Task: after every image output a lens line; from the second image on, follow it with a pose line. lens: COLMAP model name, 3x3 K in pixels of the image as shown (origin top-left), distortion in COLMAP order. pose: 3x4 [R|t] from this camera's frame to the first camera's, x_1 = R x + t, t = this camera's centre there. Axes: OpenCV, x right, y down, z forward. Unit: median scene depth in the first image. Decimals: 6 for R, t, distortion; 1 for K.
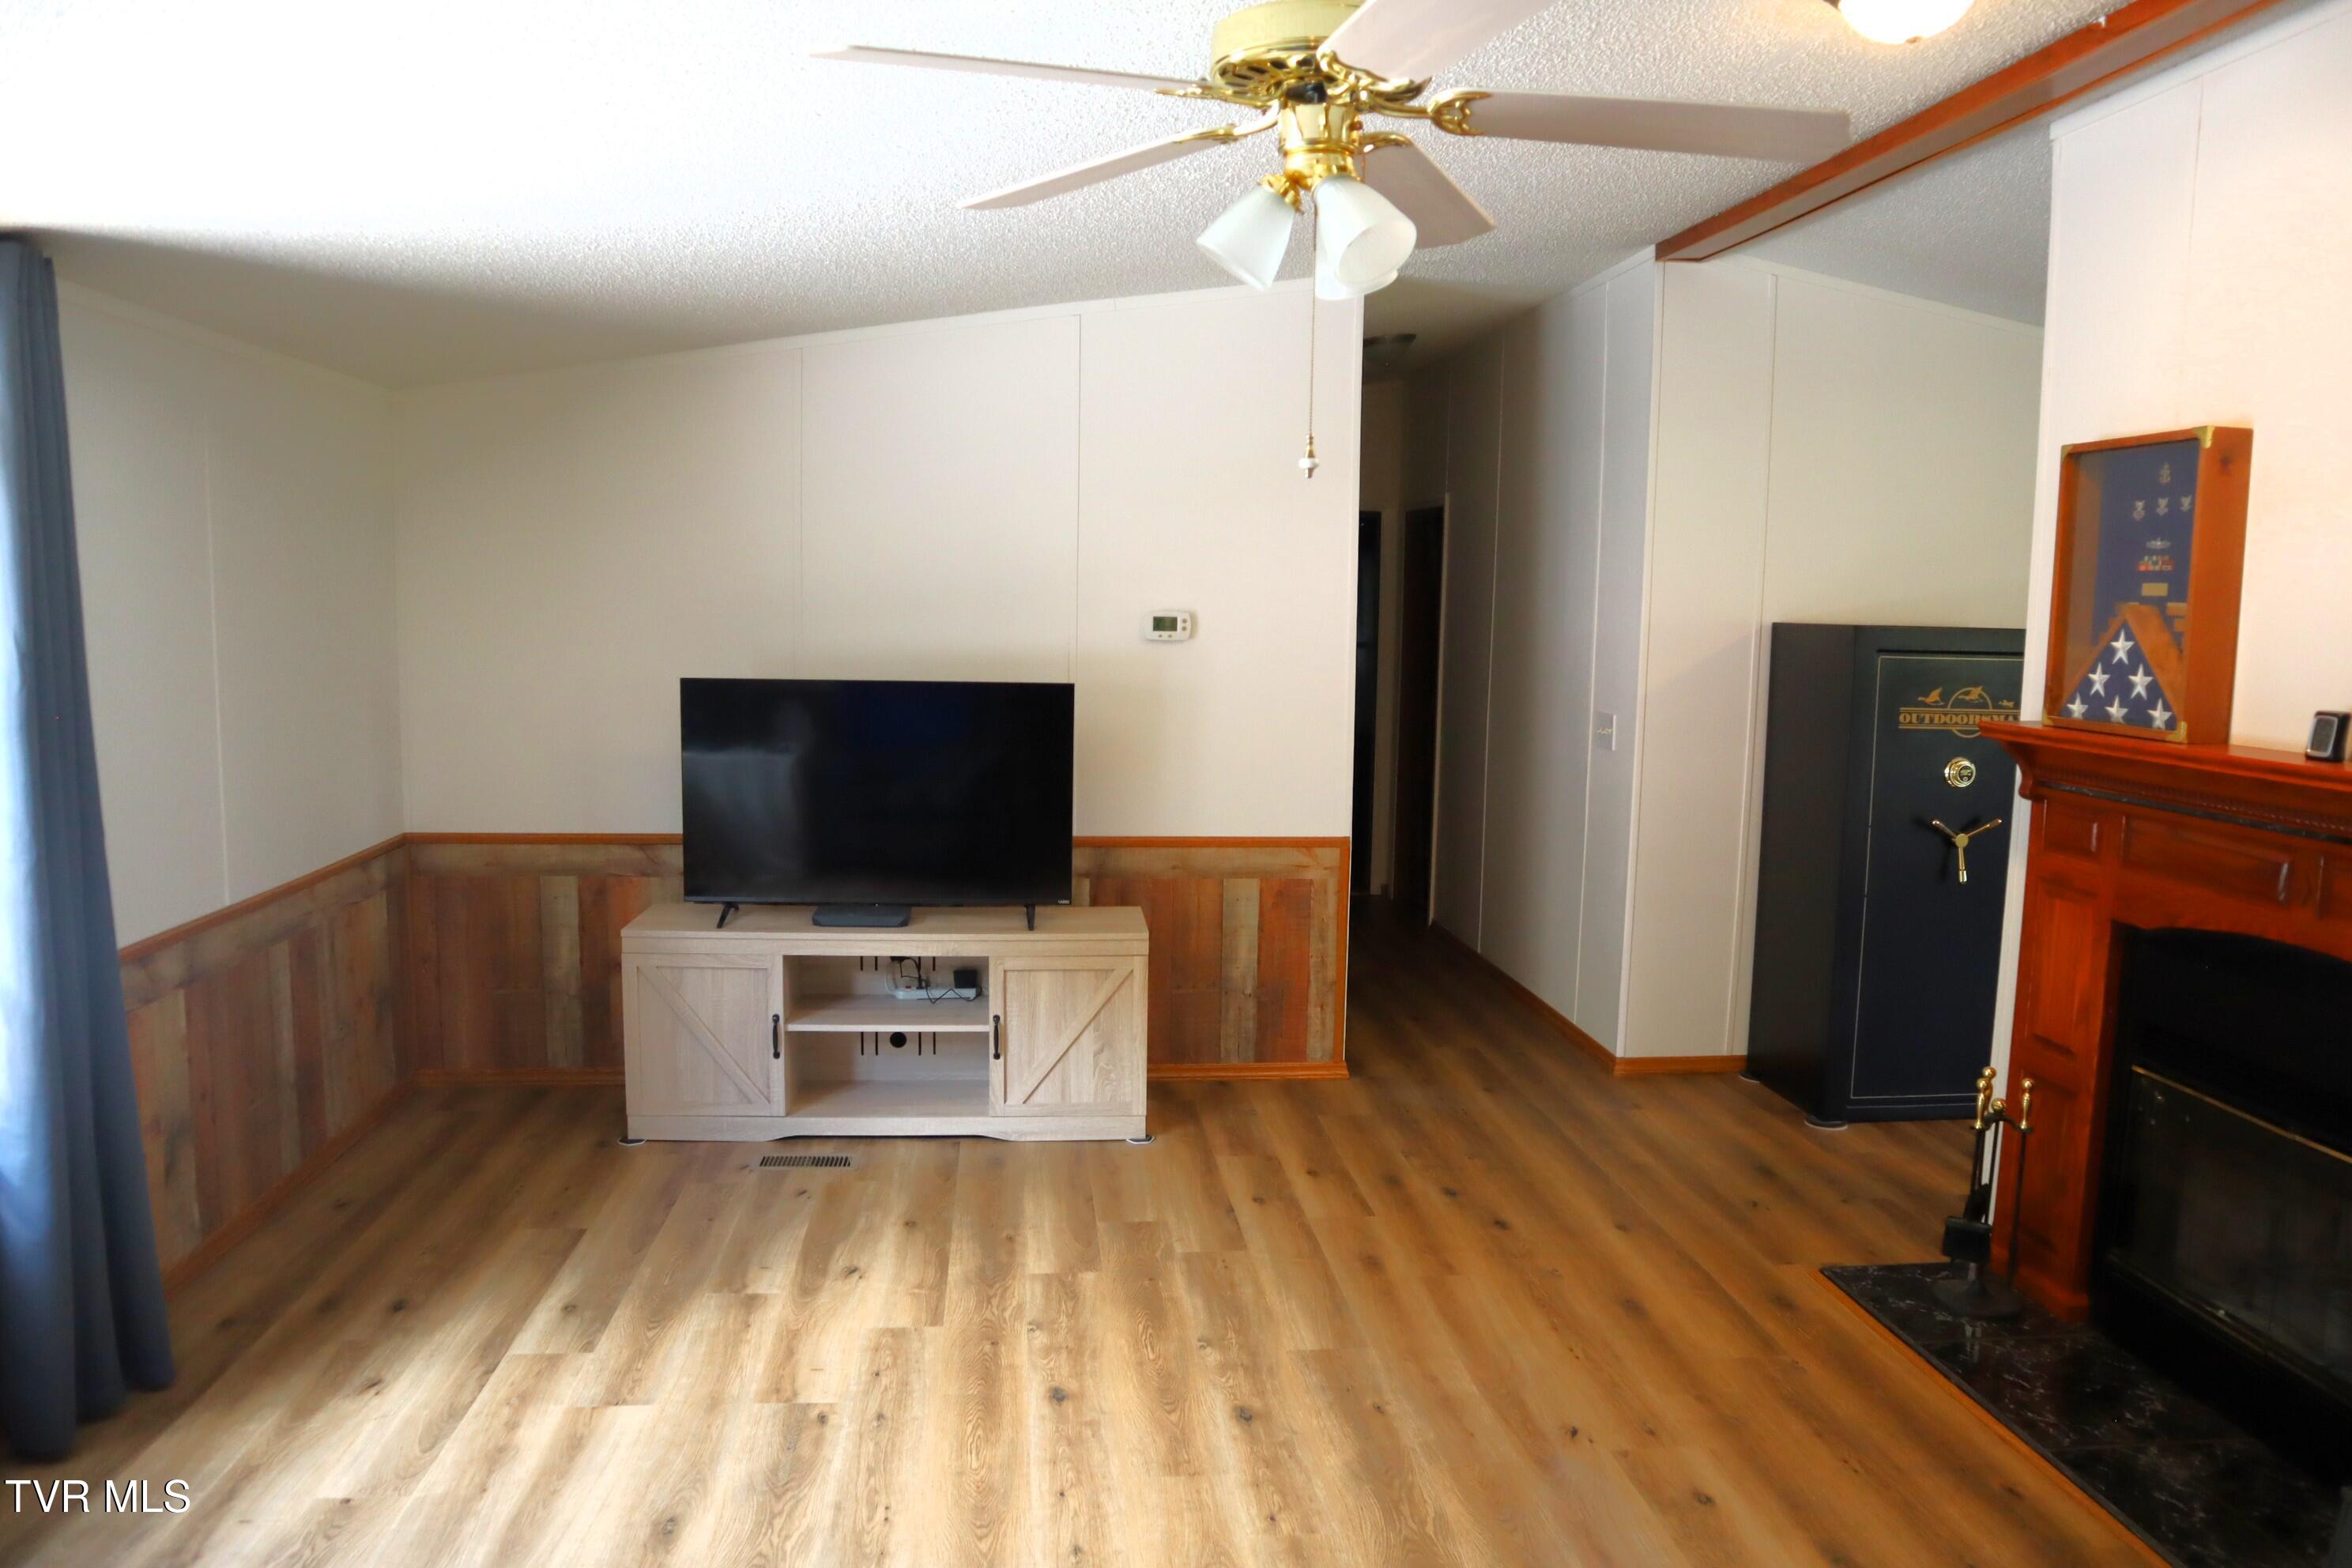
lens RADIAL K [[1703.8, 0, 1176.0], [0, 1703.8, 784.0], [0, 0, 1]] dist [-0.045641, 0.003443]
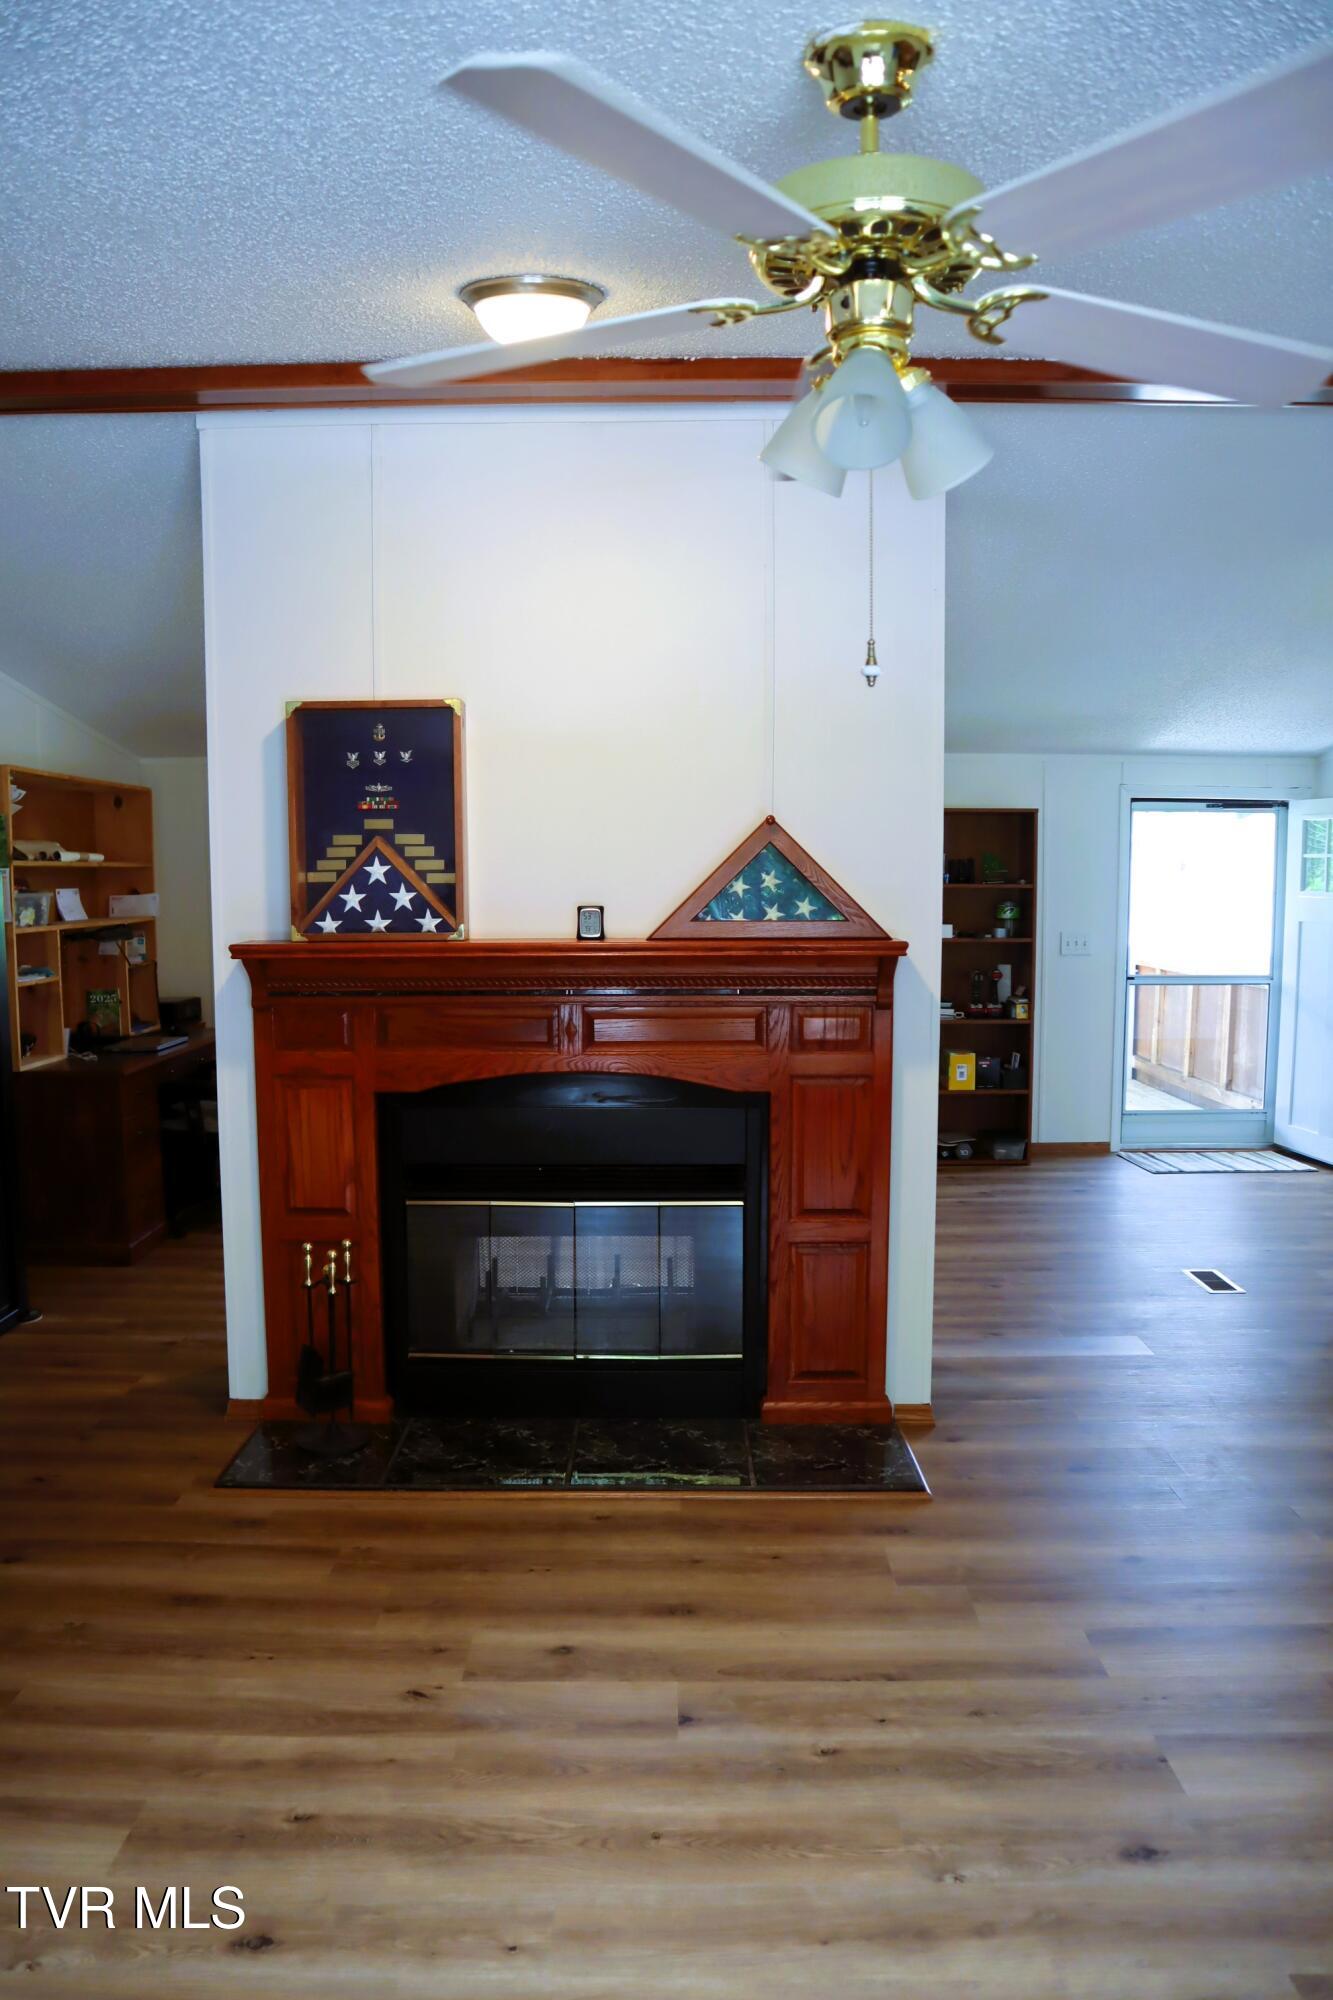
lens RADIAL K [[1458.9, 0, 666.5], [0, 1458.9, 1000.0], [0, 0, 1]] dist [-0.164245, 0.158185]
pose [[0.096279, -0.116407, 0.988524, -0.478157], [0.118971, 0.987364, 0.104683, -0.073953], [-0.988219, 0.107527, 0.108912, 0.685980]]
